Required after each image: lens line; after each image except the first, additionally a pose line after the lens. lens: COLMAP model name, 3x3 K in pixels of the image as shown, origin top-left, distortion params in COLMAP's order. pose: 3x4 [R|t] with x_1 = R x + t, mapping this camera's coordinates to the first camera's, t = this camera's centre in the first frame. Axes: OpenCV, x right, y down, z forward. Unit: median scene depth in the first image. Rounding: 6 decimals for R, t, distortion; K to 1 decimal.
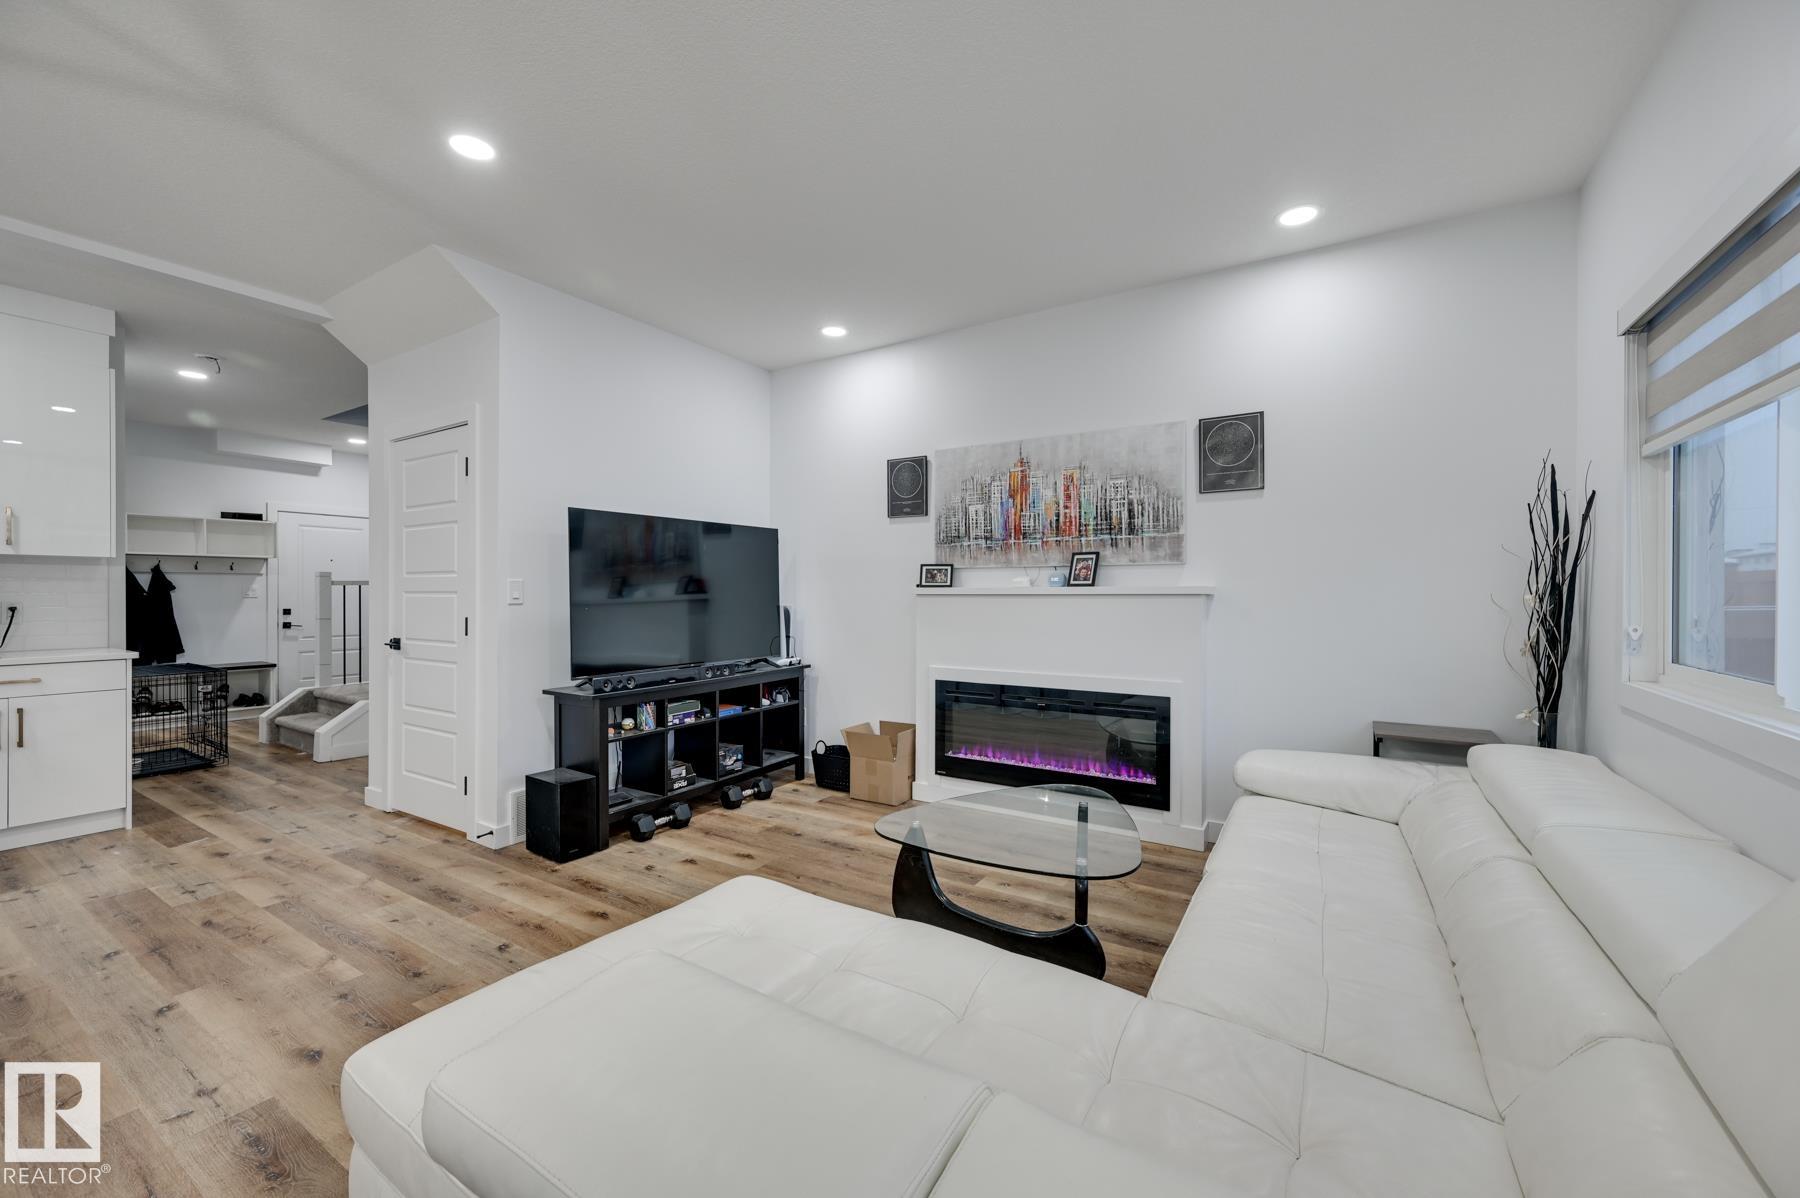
lens RADIAL K [[705.6, 0, 903.5], [0, 705.6, 599.0], [0, 0, 1]] dist [-0.001760, 0.000637]
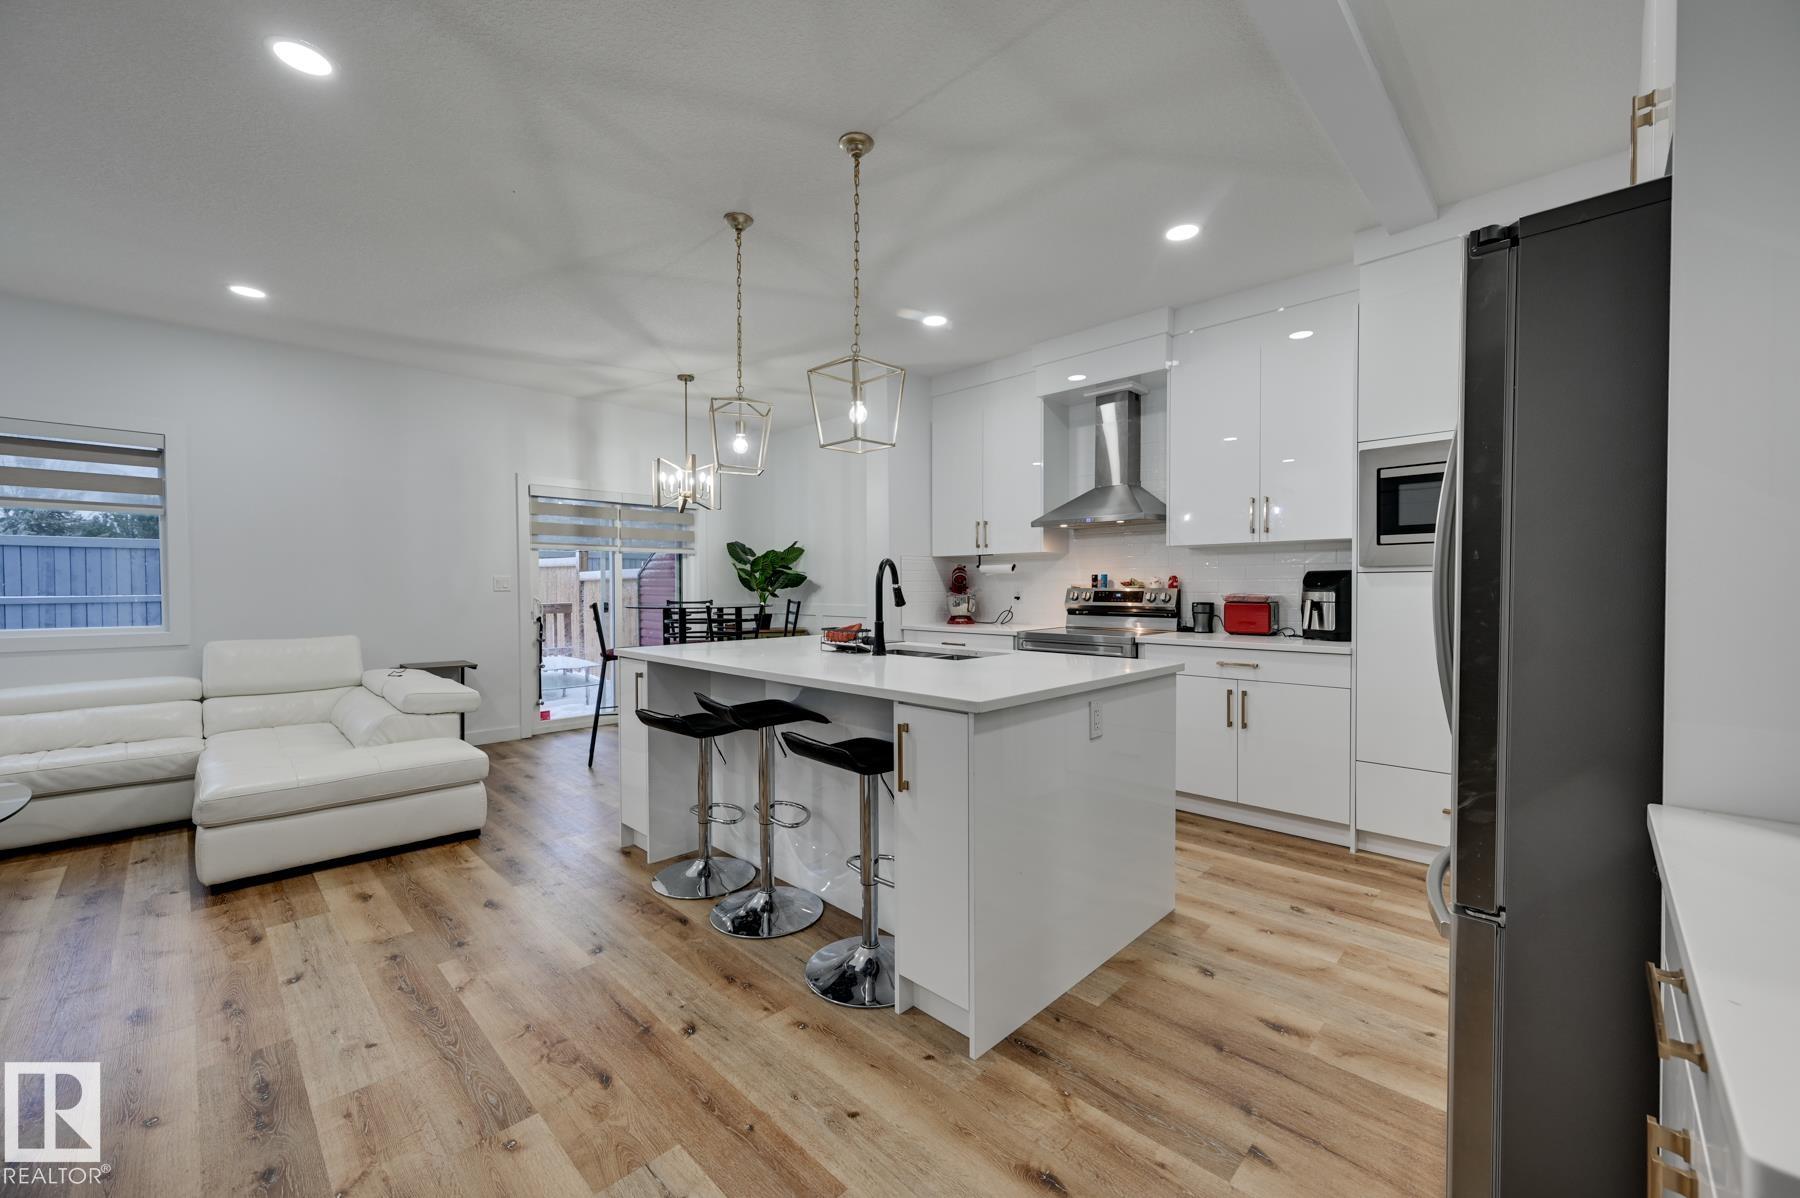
lens RADIAL K [[712.6, 0, 900.0], [0, 712.6, 599.0], [0, 0, 1]] dist [-0.000490, 0.000181]
pose [[-0.975976, -0.001275, 0.217876, -0.973889], [0.004146, 0.999693, 0.024419, -0.002449], [-0.217841, 0.024736, -0.975671, 1.096915]]
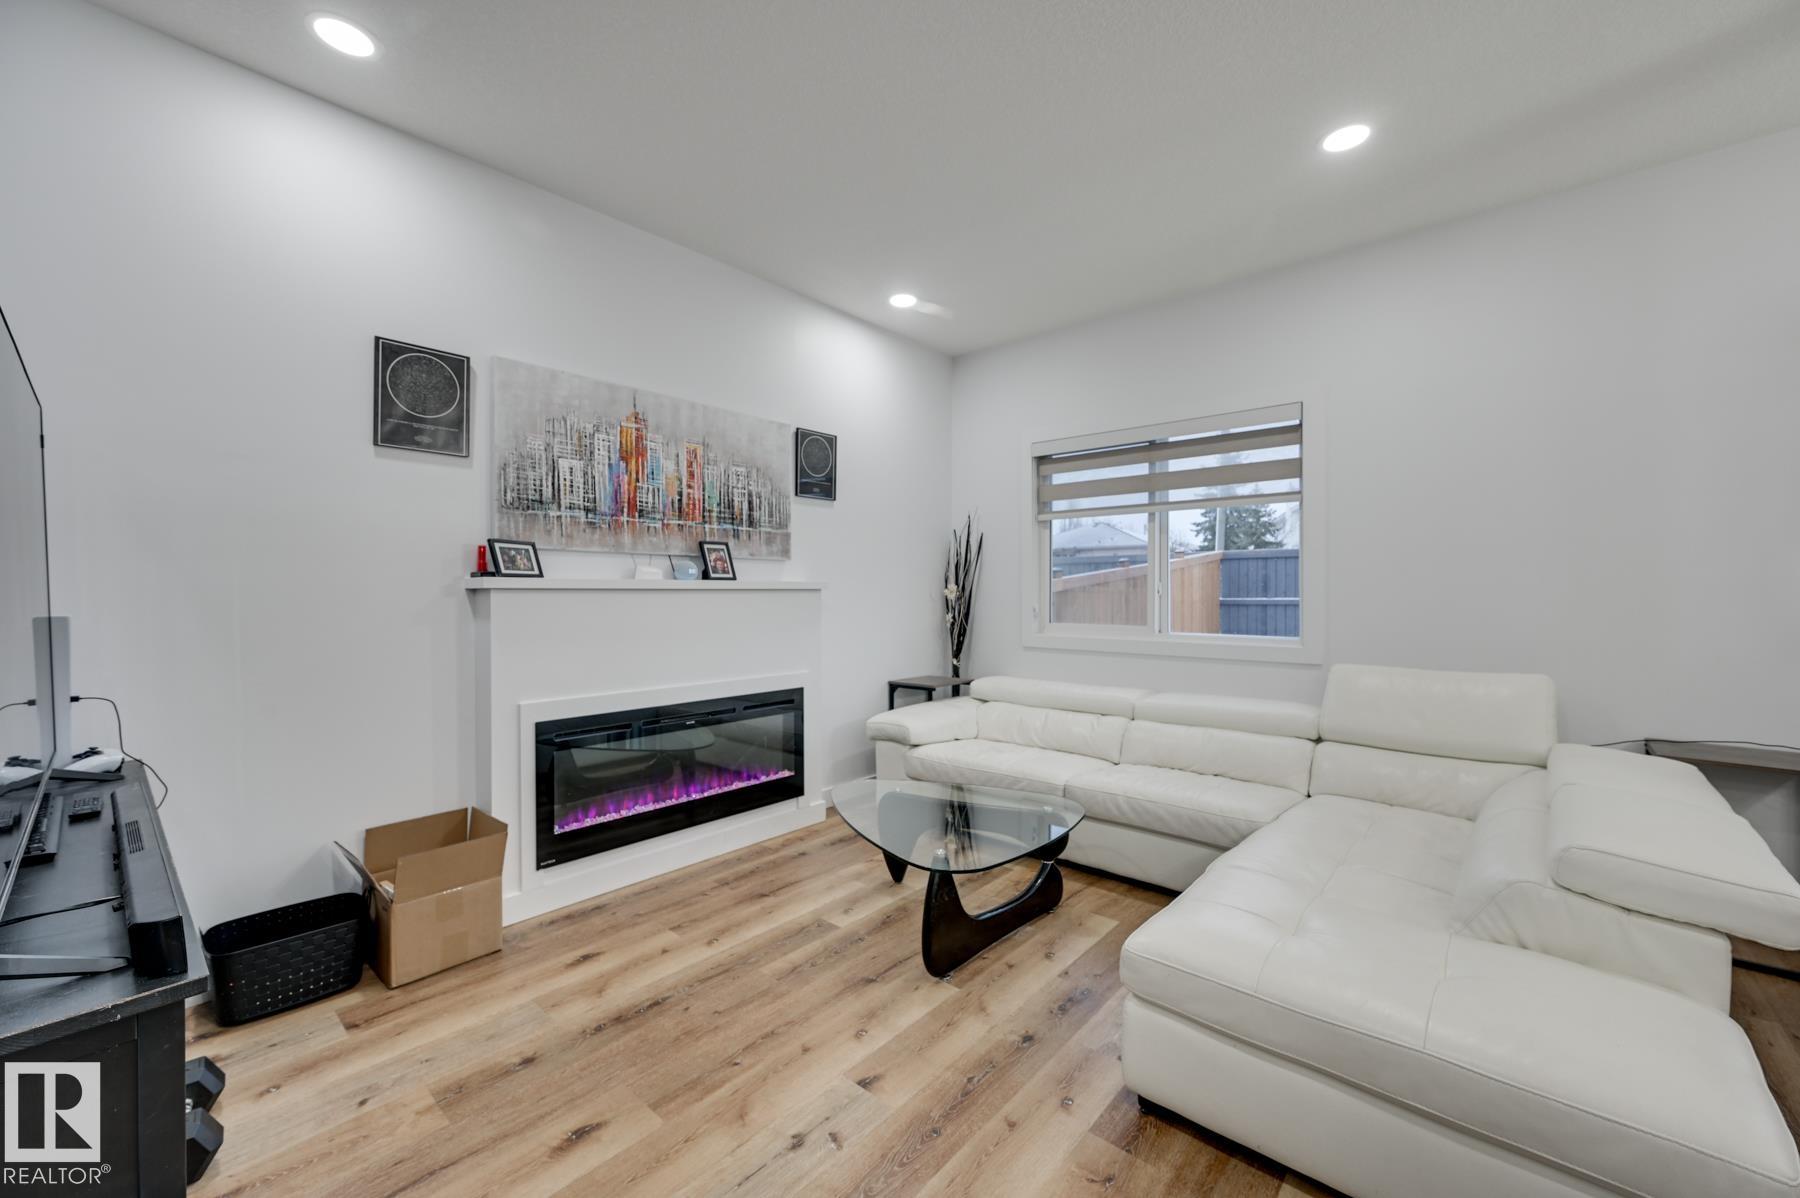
lens RADIAL K [[705.6, 0, 903.5], [0, 705.6, 599.0], [0, 0, 1]] dist [-0.001760, 0.000637]
pose [[0.158763, -0.009605, 0.987270, -0.570109], [0.008198, 0.999931, 0.008409, 0.000173], [-0.987283, 0.006758, 0.158830, 0.614350]]
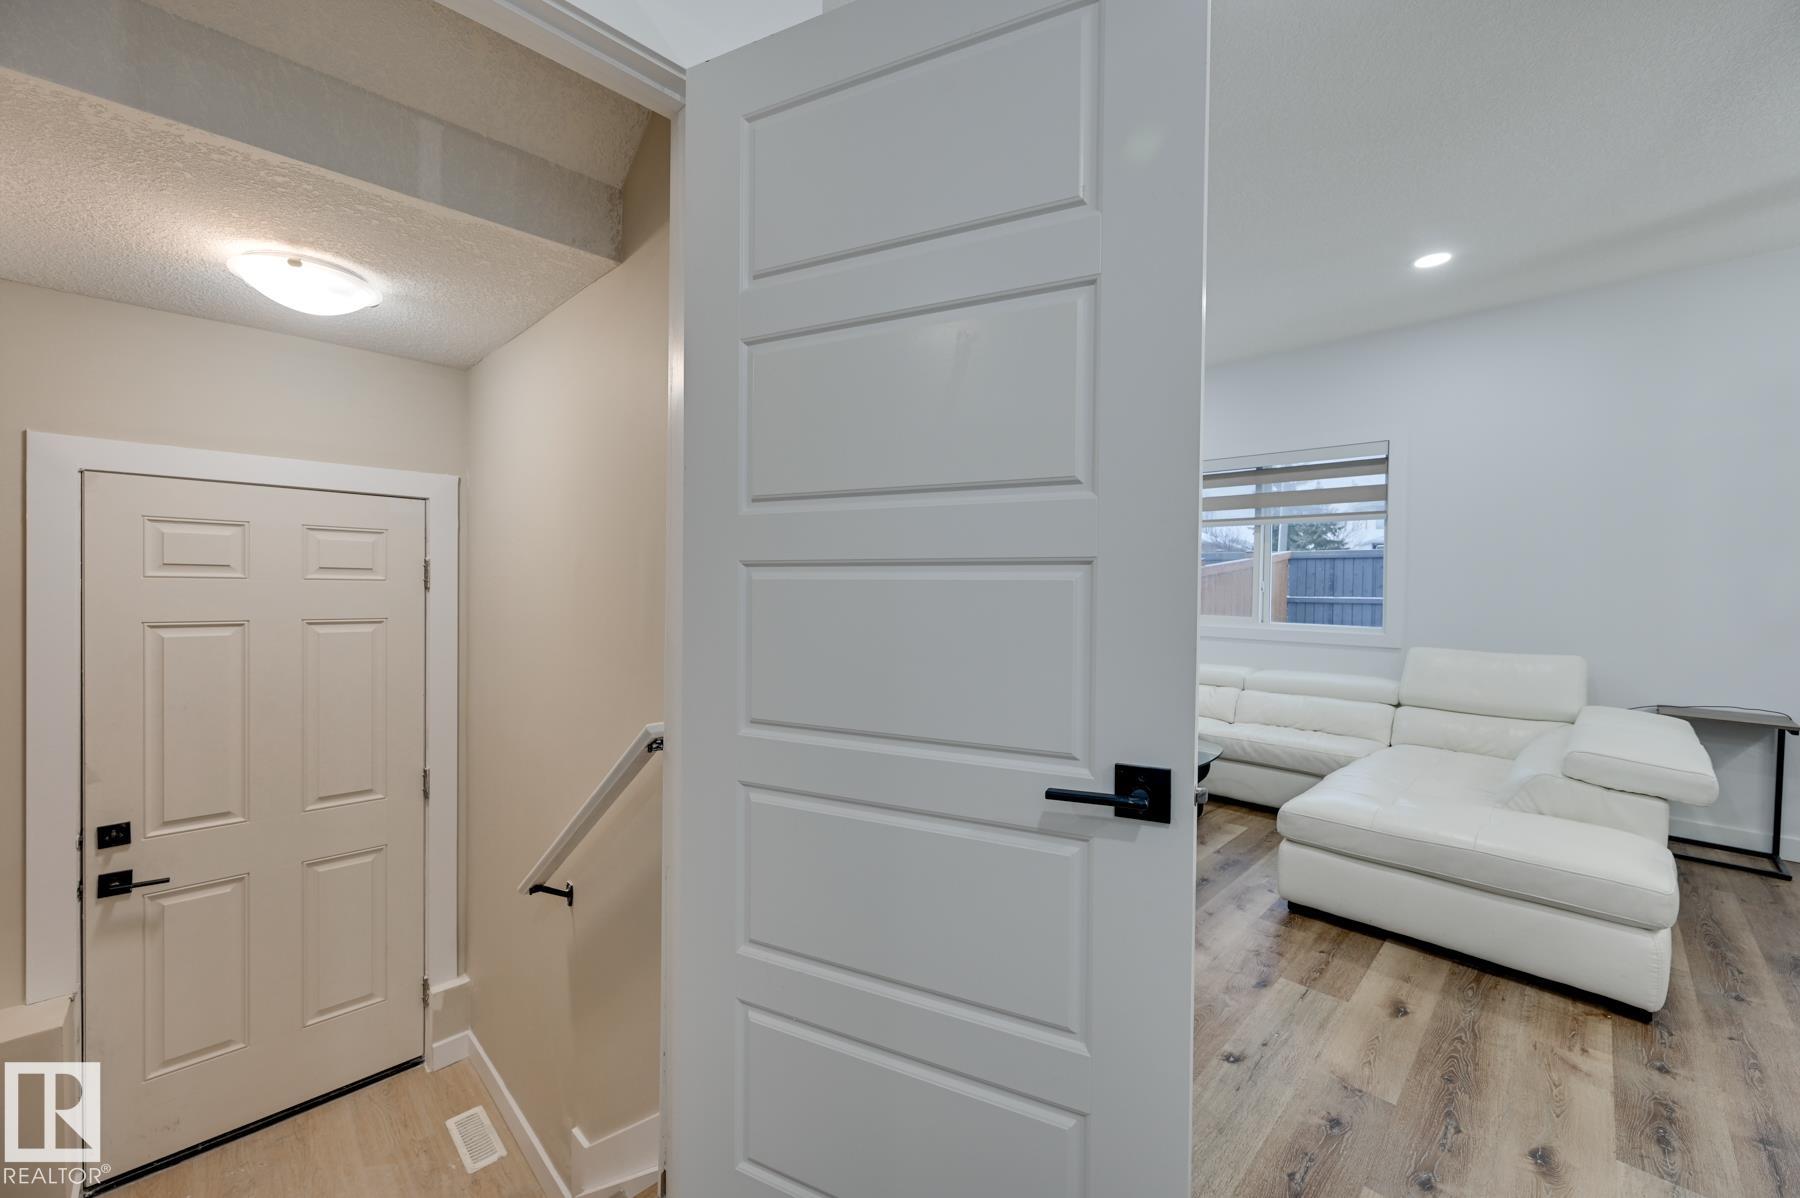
lens RADIAL K [[705.6, 0, 903.5], [0, 705.6, 599.0], [0, 0, 1]] dist [-0.001760, 0.000637]
pose [[0.219094, -0.015432, 0.975582, -0.877269], [-0.006188, 0.999833, 0.017205, 0.001090], [-0.975684, -0.009807, 0.218962, 0.762662]]
